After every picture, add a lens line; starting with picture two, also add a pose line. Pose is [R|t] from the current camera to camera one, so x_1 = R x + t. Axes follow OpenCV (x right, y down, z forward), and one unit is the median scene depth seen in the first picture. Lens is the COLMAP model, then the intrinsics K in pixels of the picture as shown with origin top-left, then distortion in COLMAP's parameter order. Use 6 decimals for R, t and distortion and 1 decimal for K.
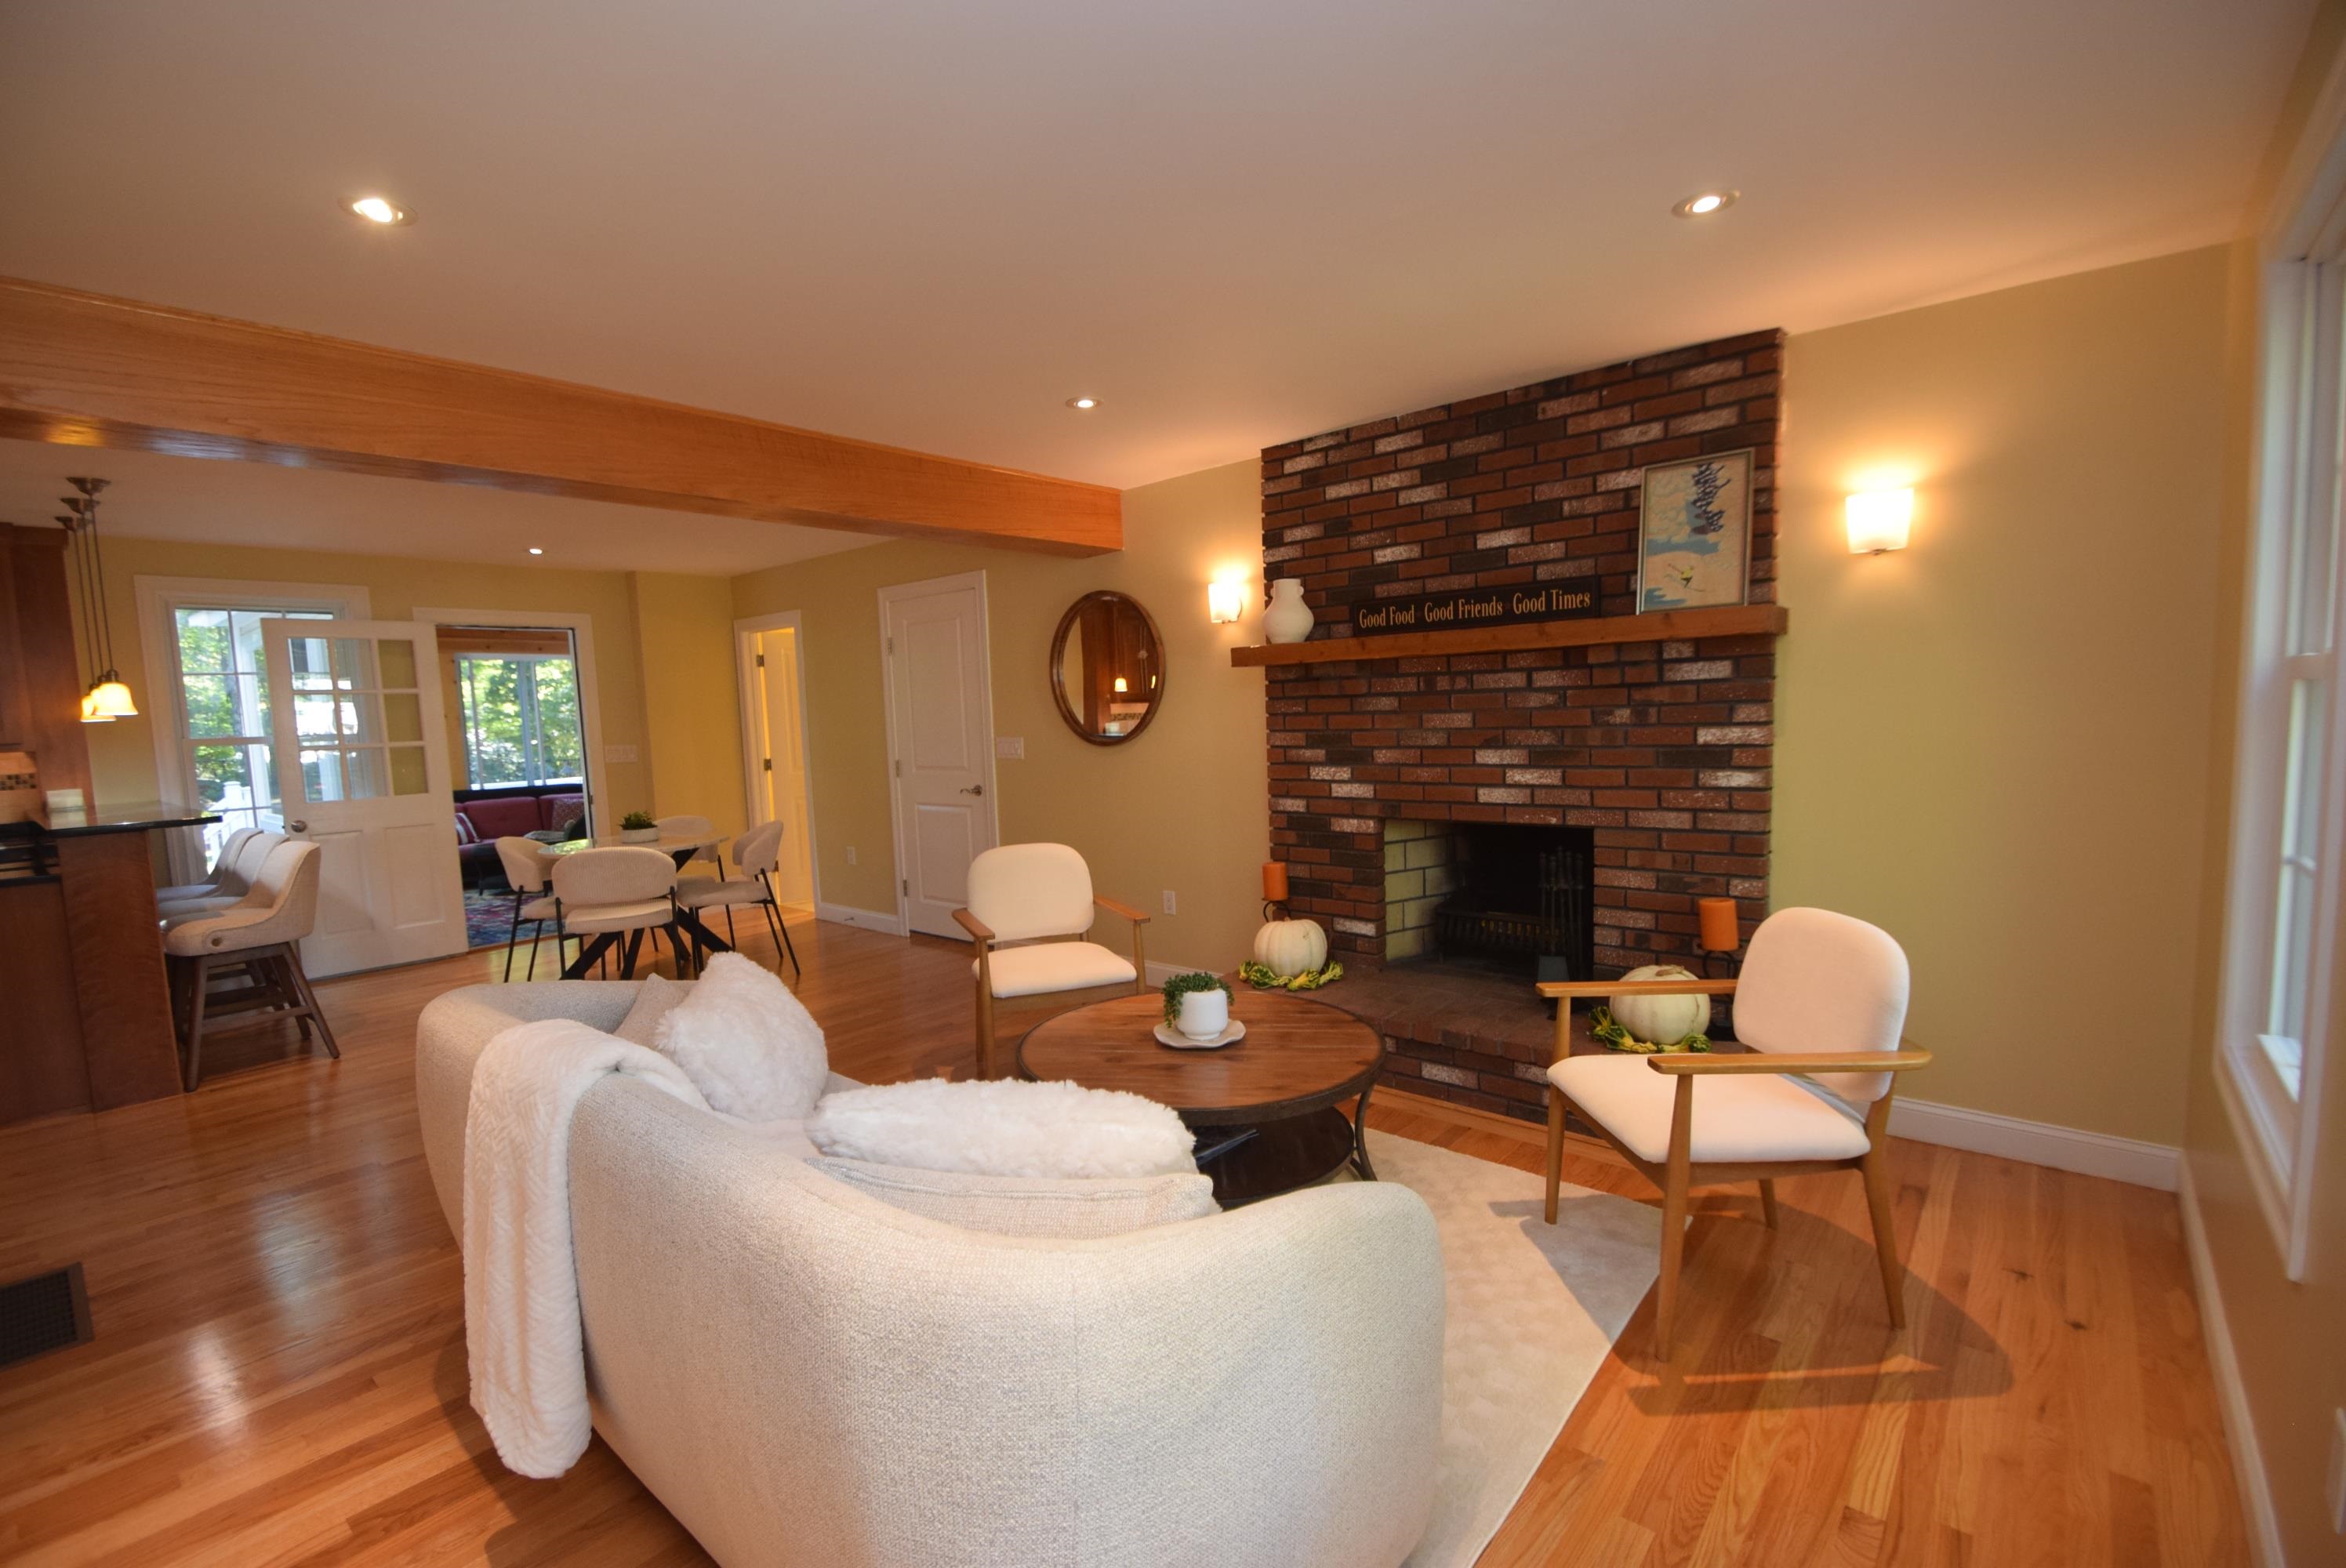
lens RADIAL K [[1029.0, 0, 1156.6], [0, 1029.0, 812.2], [0, 0, 1]] dist [0.017565, -0.015730]
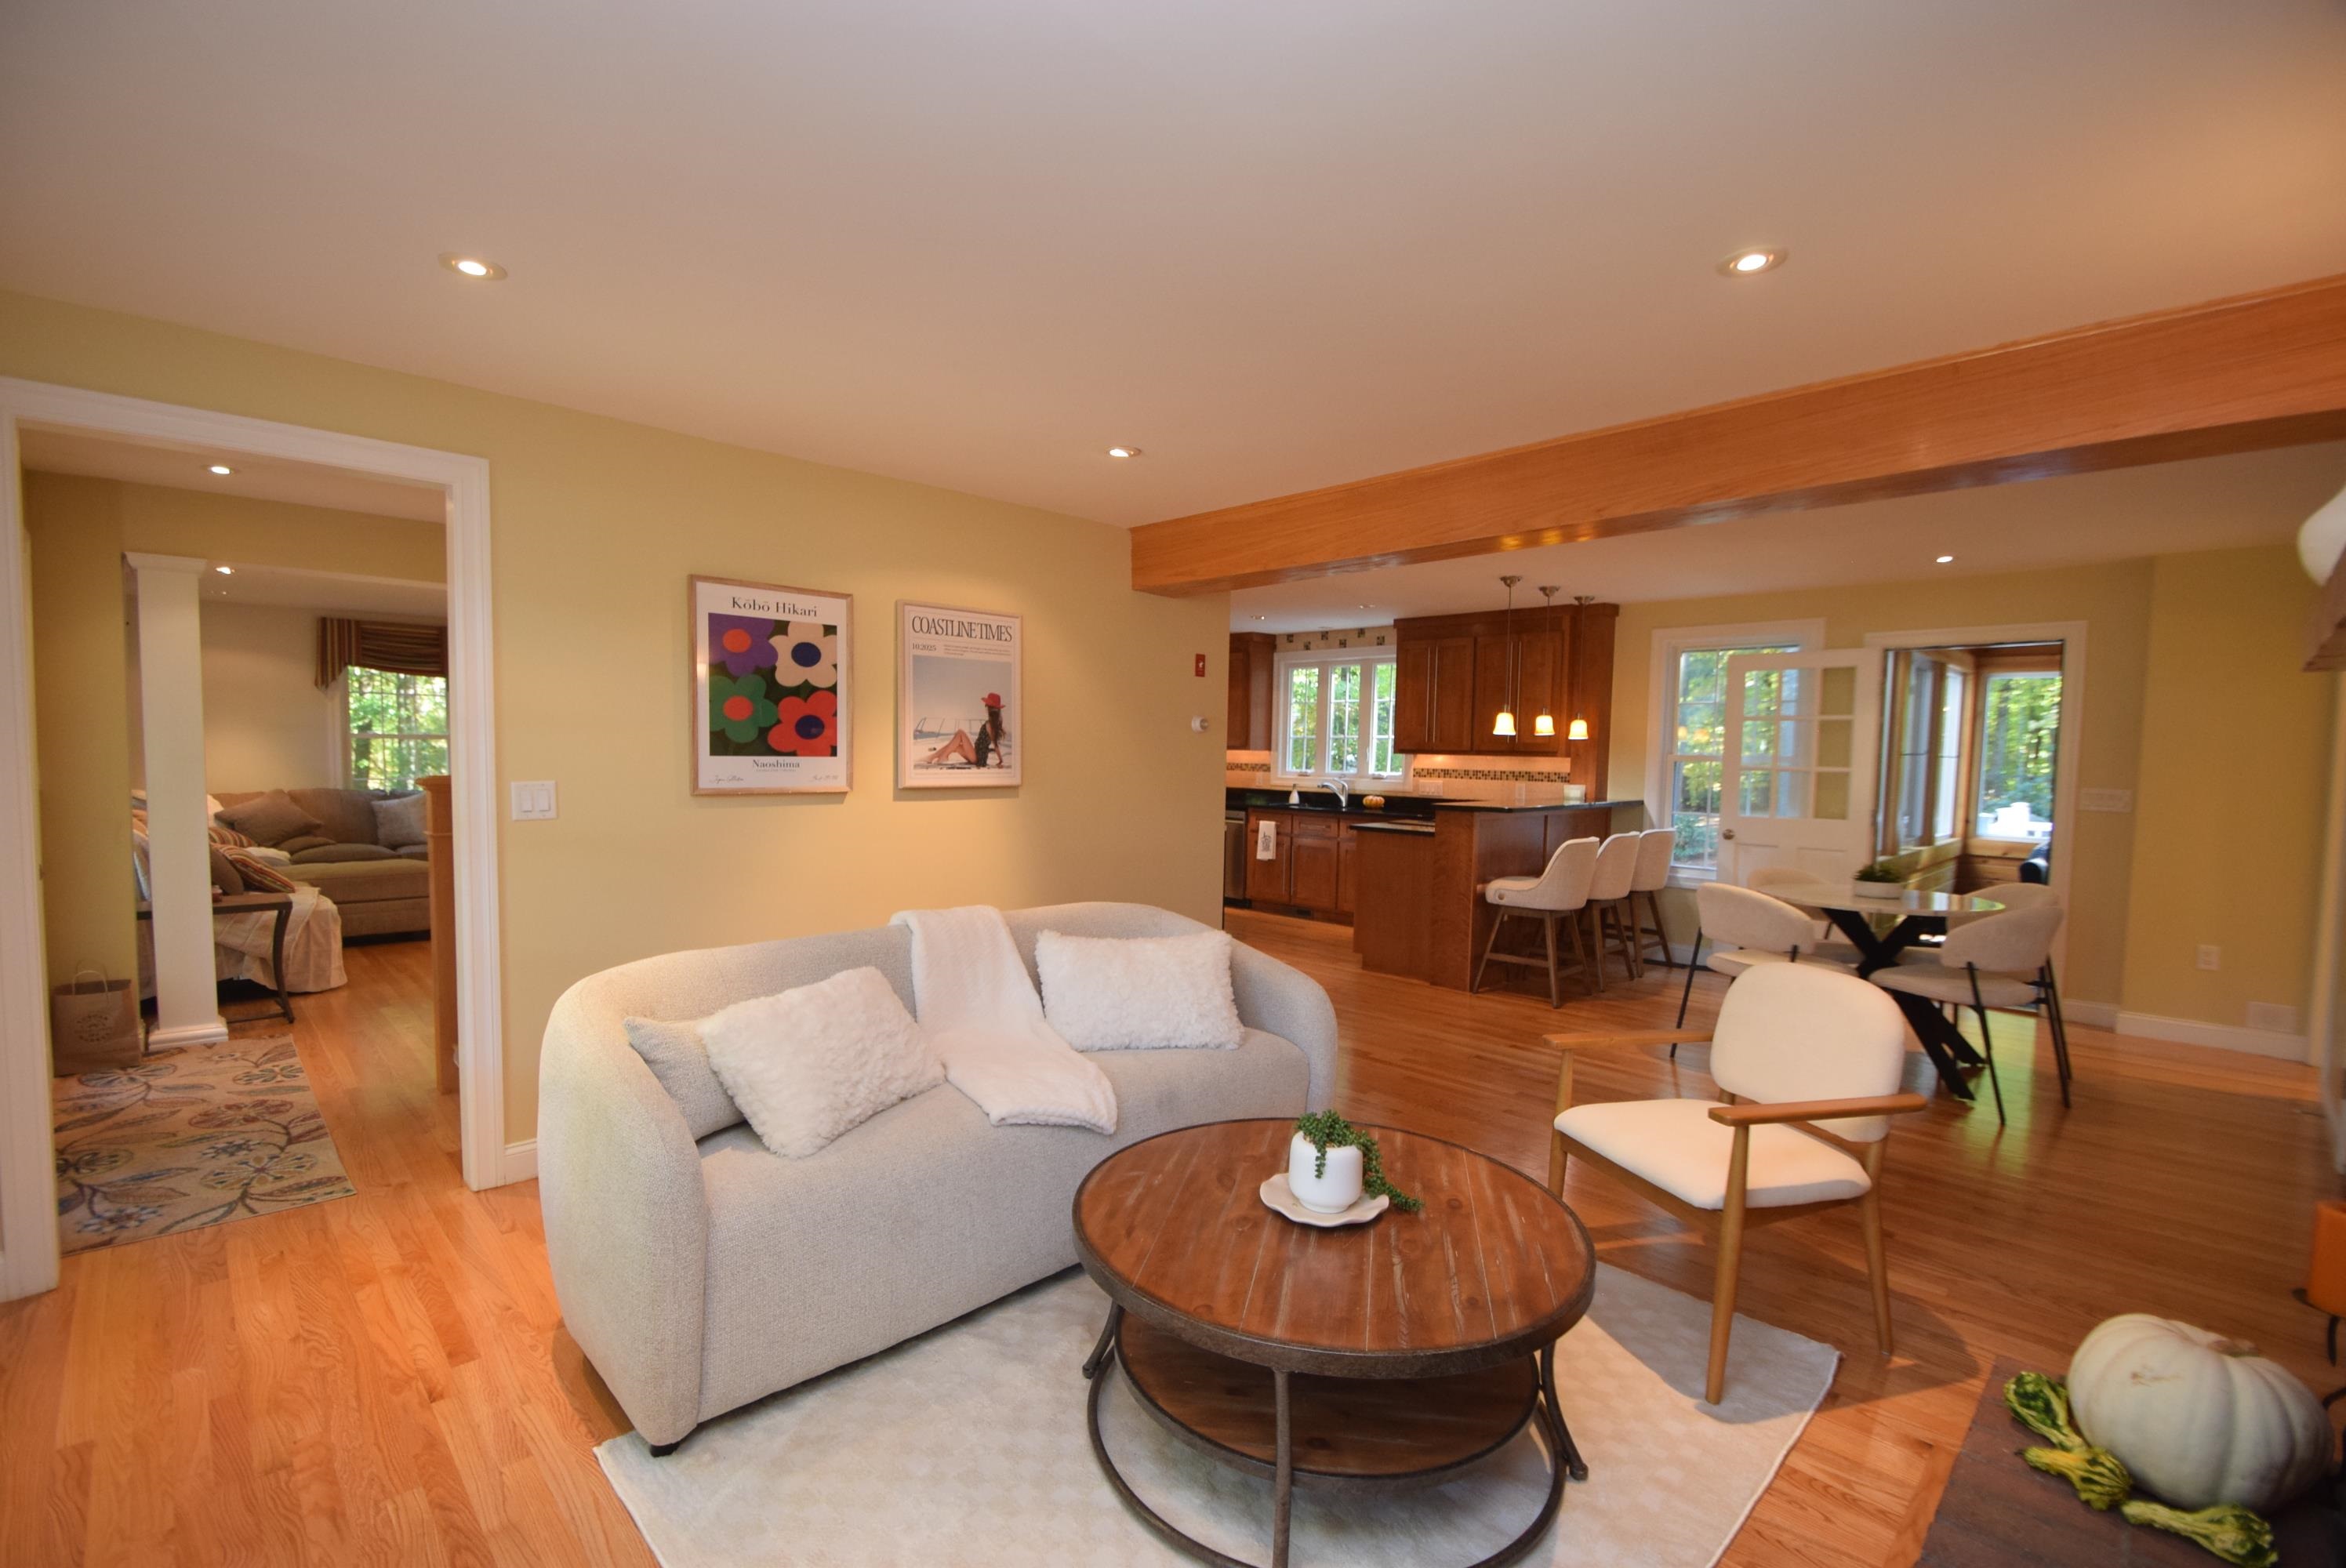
lens RADIAL K [[1029.0, 0, 1156.6], [0, 1029.0, 812.2], [0, 0, 1]] dist [0.017565, -0.015730]
pose [[-0.087848, 0.096580, -0.991441, 0.572126], [-0.112954, 0.987904, 0.106244, -0.092936], [0.989709, 0.121320, -0.075876, 0.686794]]
